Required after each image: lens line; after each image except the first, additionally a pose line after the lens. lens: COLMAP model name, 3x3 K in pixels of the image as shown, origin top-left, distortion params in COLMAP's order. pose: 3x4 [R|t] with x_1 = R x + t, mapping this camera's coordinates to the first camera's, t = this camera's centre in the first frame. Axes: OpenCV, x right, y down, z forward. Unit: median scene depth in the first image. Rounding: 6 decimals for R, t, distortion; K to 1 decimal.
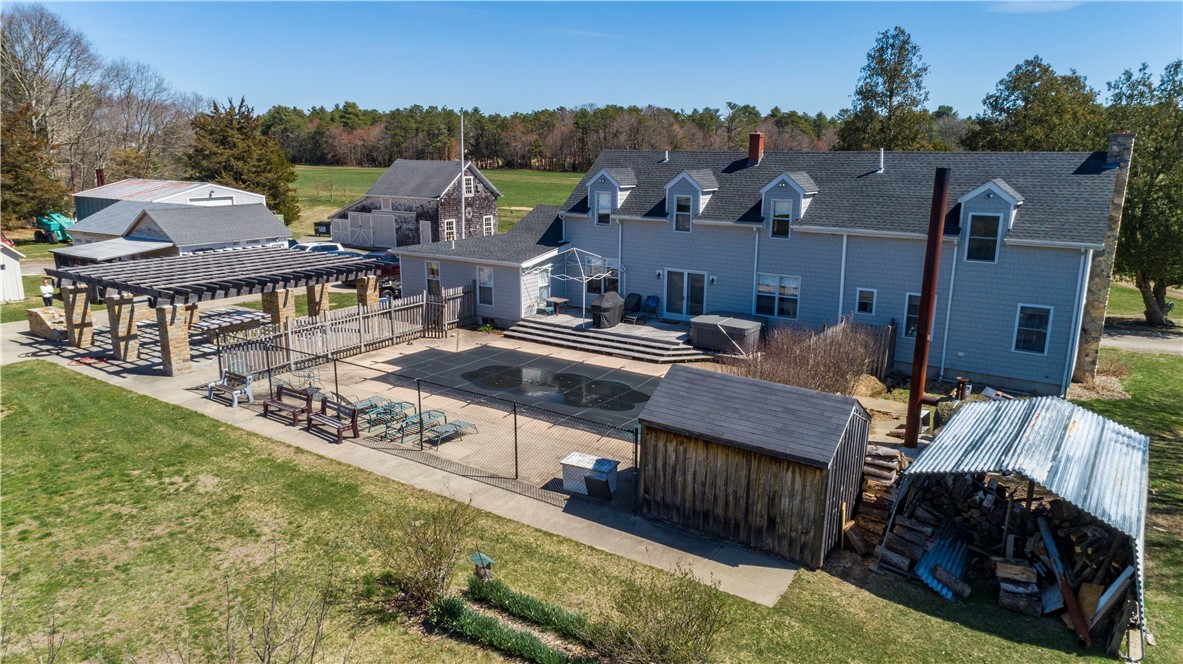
lens RADIAL K [[789.8, 0, 591.5], [0, 789.8, 332.0], [0, 0, 1]] dist [0.011426, 0.003829]
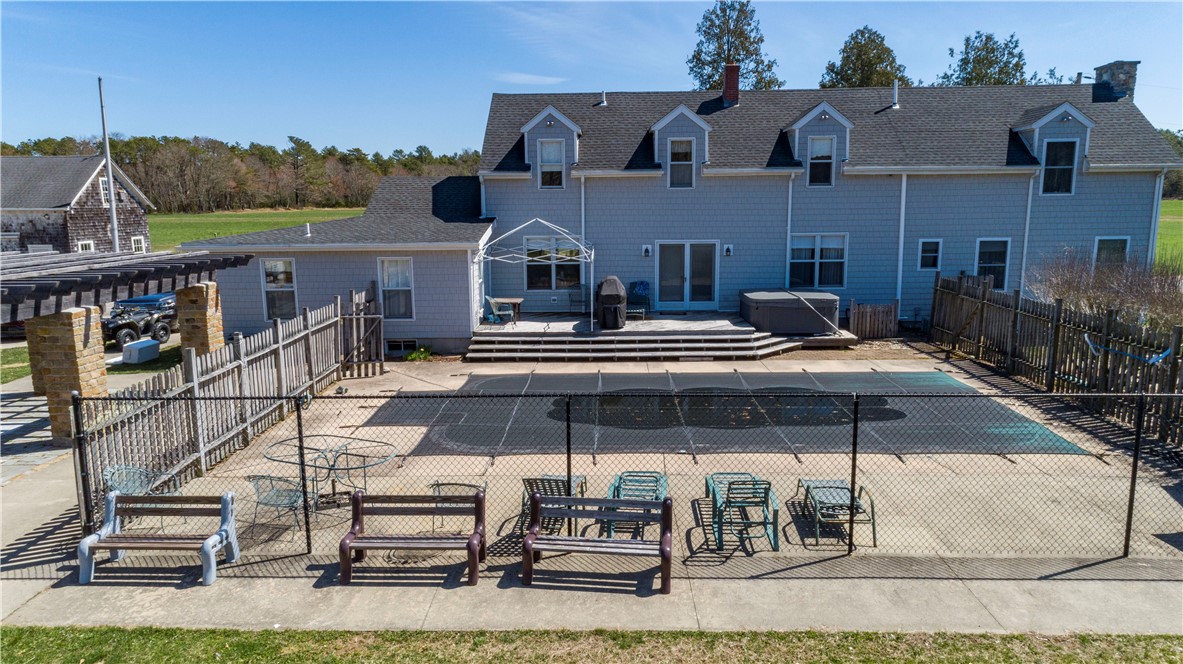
lens RADIAL K [[789.8, 0, 591.5], [0, 789.8, 332.0], [0, 0, 1]] dist [0.011426, 0.003829]
pose [[0.840411, -0.106559, 0.531371, -0.384917], [0.137619, 0.990302, -0.019066, 0.008464], [-0.524186, 0.089149, 0.846925, 0.463742]]
